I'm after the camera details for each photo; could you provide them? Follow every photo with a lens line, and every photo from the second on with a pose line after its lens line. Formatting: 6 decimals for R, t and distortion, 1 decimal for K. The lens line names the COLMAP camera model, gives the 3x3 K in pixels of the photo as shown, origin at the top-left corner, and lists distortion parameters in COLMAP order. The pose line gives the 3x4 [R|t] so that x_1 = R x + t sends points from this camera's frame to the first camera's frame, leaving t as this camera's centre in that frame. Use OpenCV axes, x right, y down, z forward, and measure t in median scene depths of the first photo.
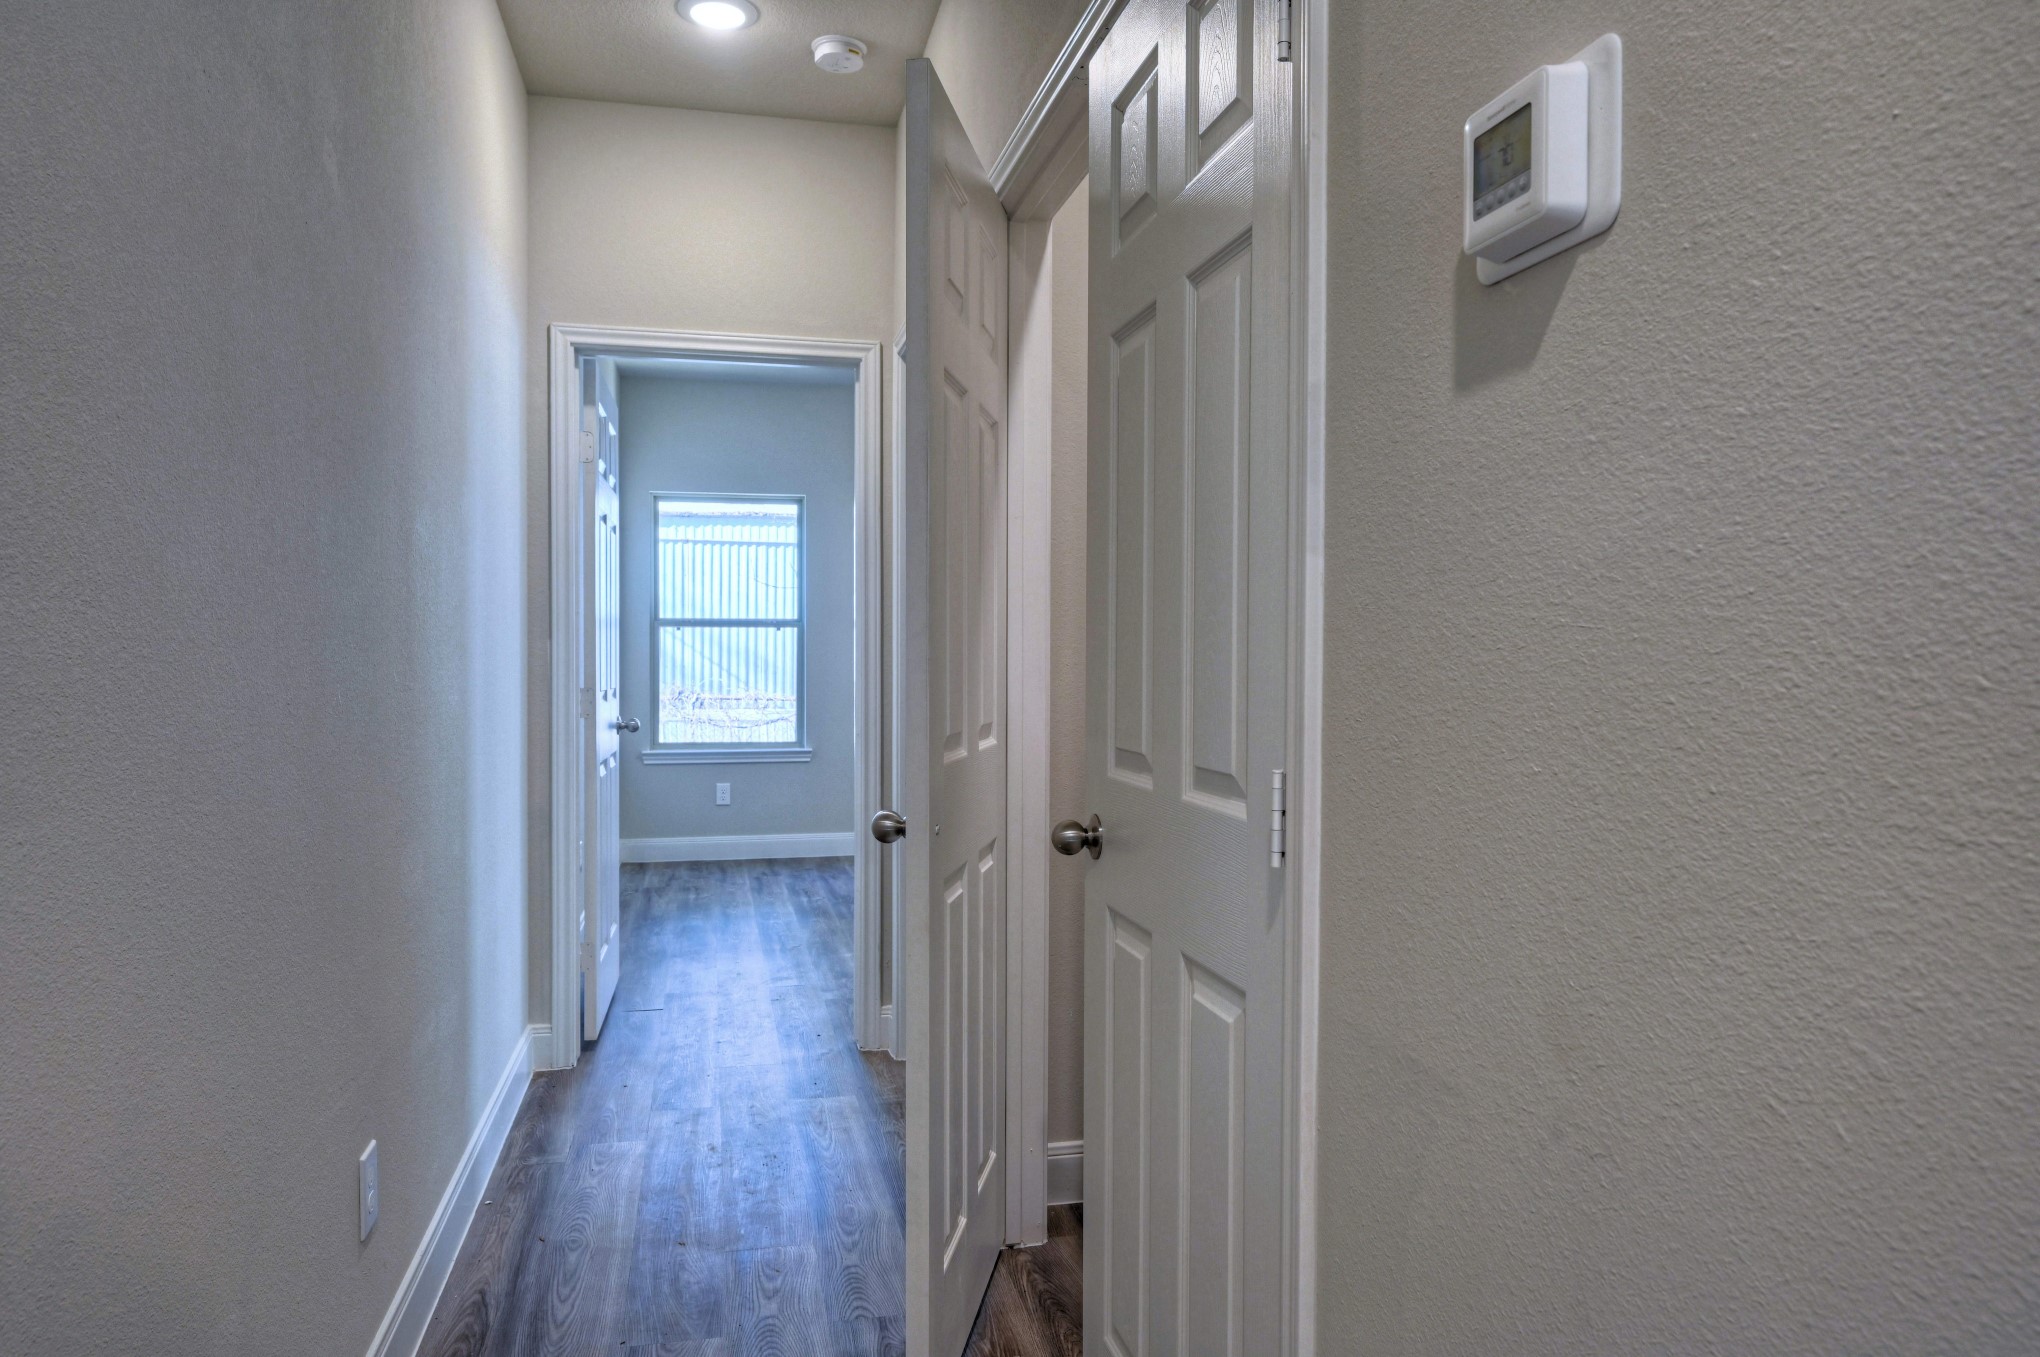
lens RADIAL K [[1317.9, 0, 1019.8], [0, 1317.9, 671.1], [0, 0, 1]] dist [-0.019573, -0.000602]
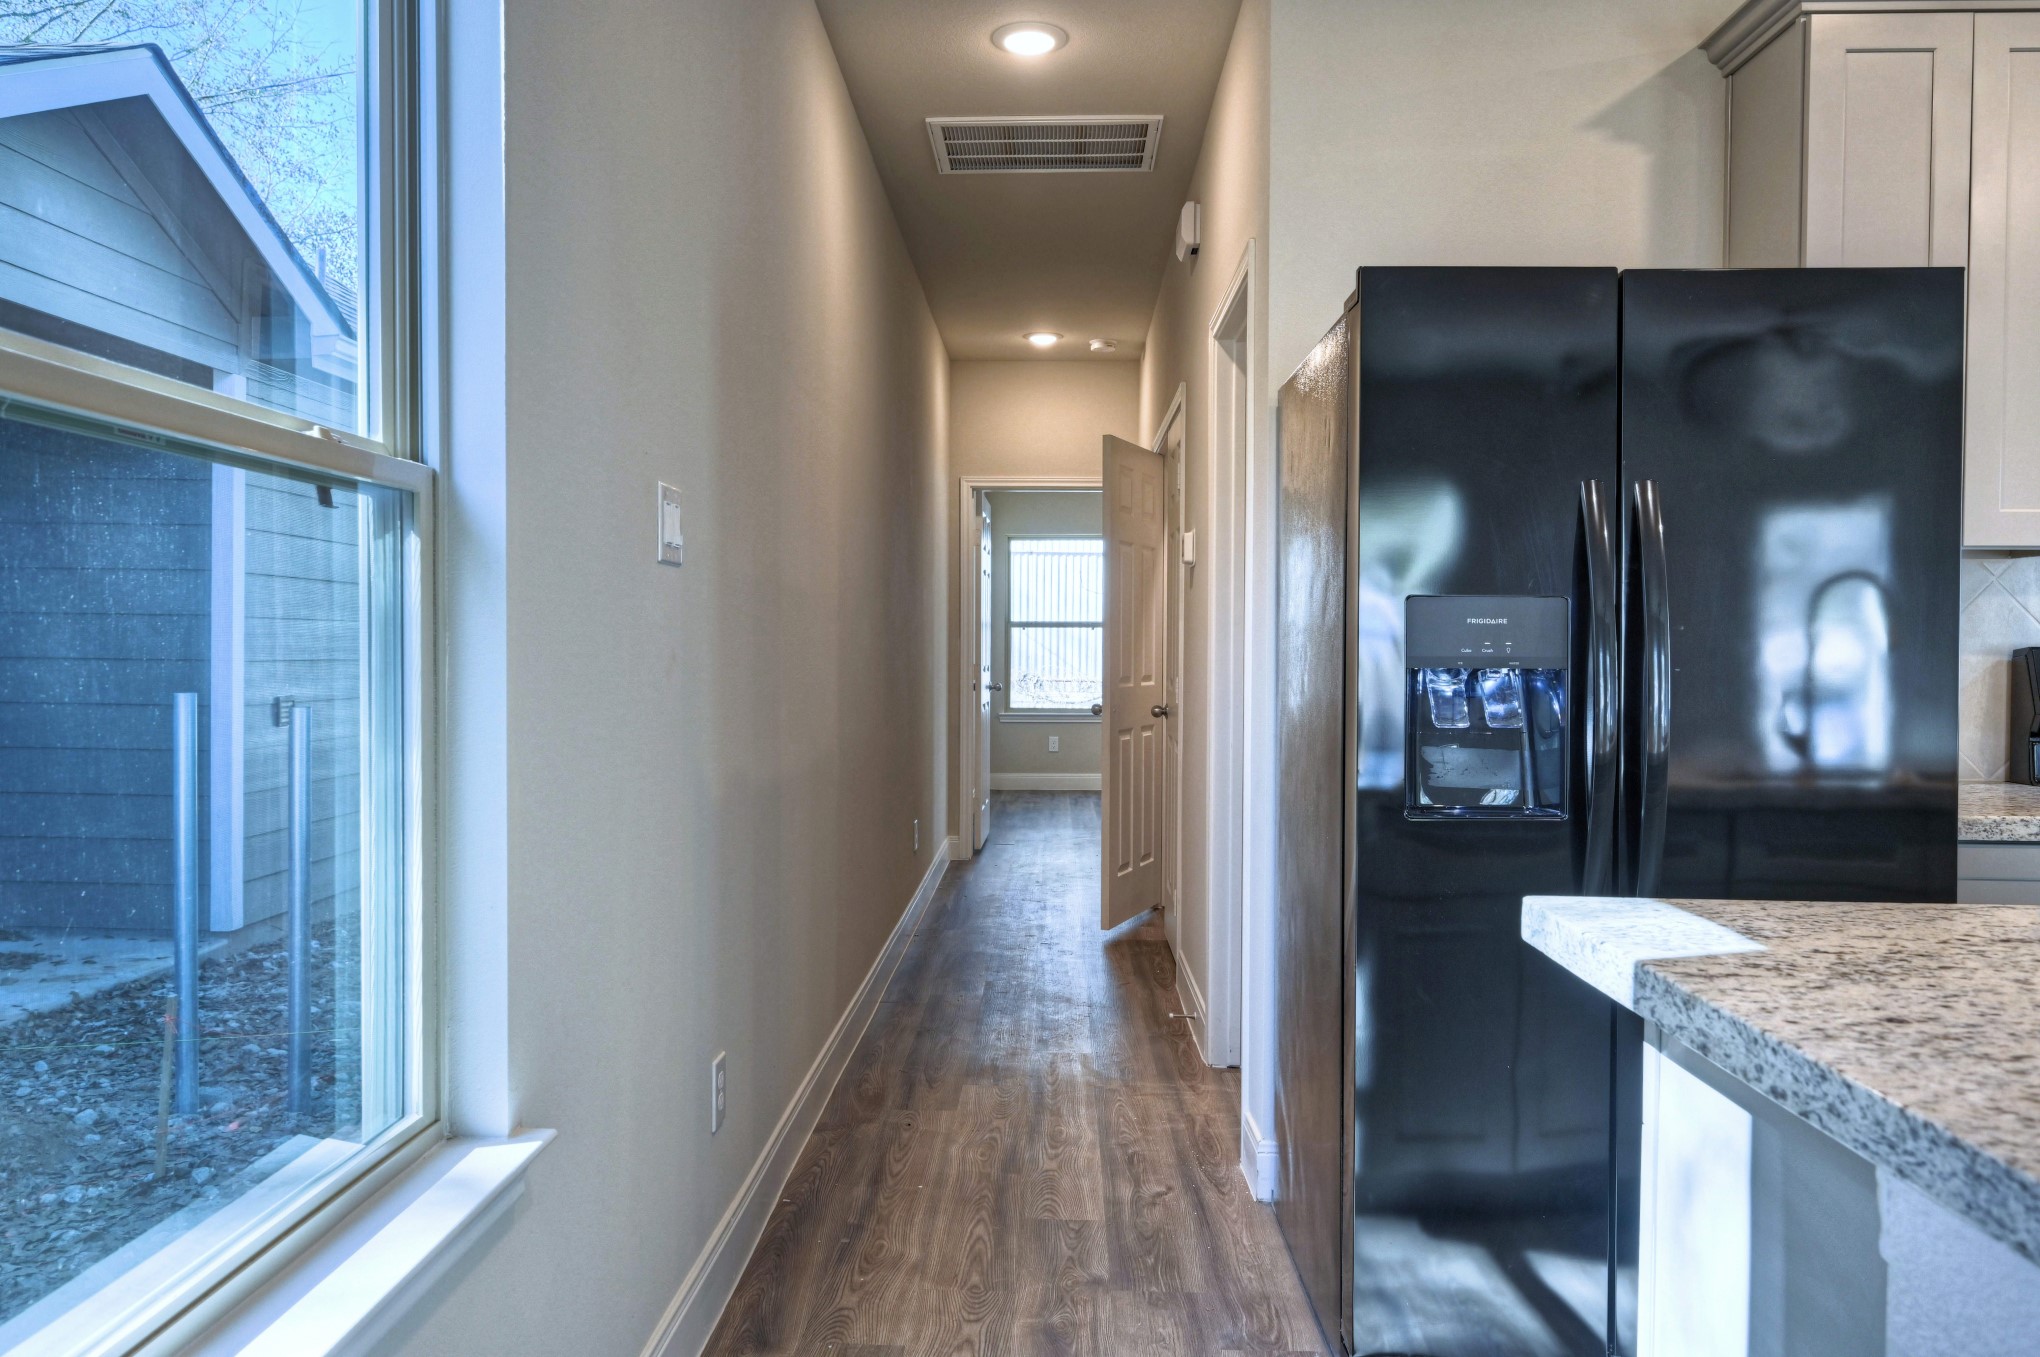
lens RADIAL K [[1387.7, 0, 1005.9], [0, 1387.7, 681.7], [0, 0, 1]] dist [-0.010246, 0.000542]
pose [[0.964729, 0.009622, -0.263069, 0.126140], [-0.006319, 0.999890, 0.013398, 0.005983], [0.263169, -0.011263, 0.964684, -0.488293]]
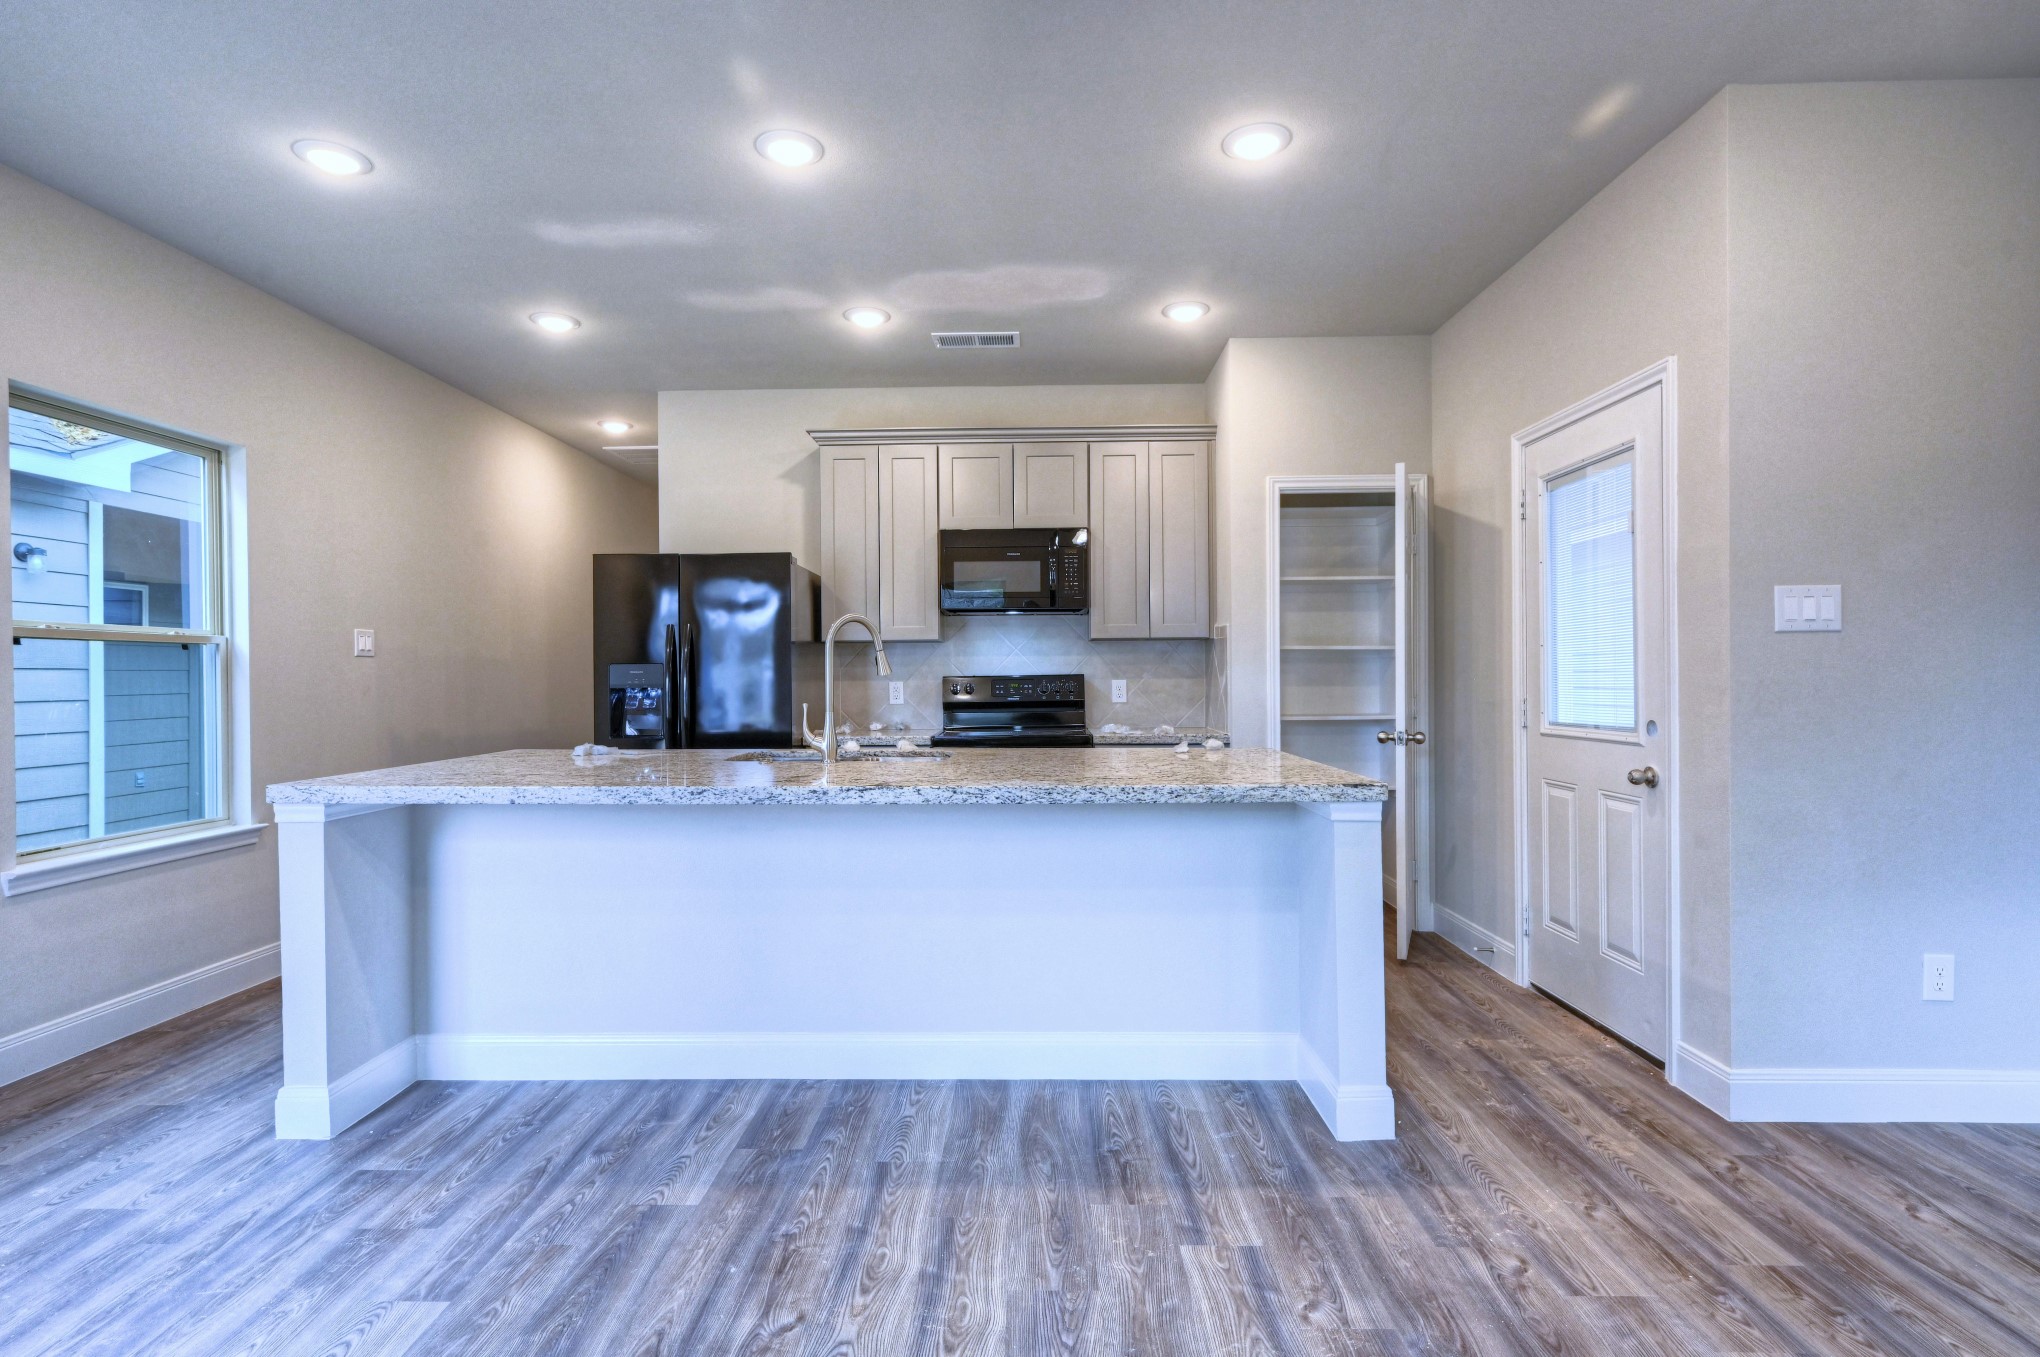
lens RADIAL K [[974.6, 0, 1014.8], [0, 974.6, 678.0], [0, 0, 1]] dist [-0.000551, 0.000165]
pose [[0.968269, -0.011391, -0.249650, 0.545899], [0.008459, 0.999882, -0.012814, 0.010616], [0.249767, 0.010295, 0.968251, -0.723909]]
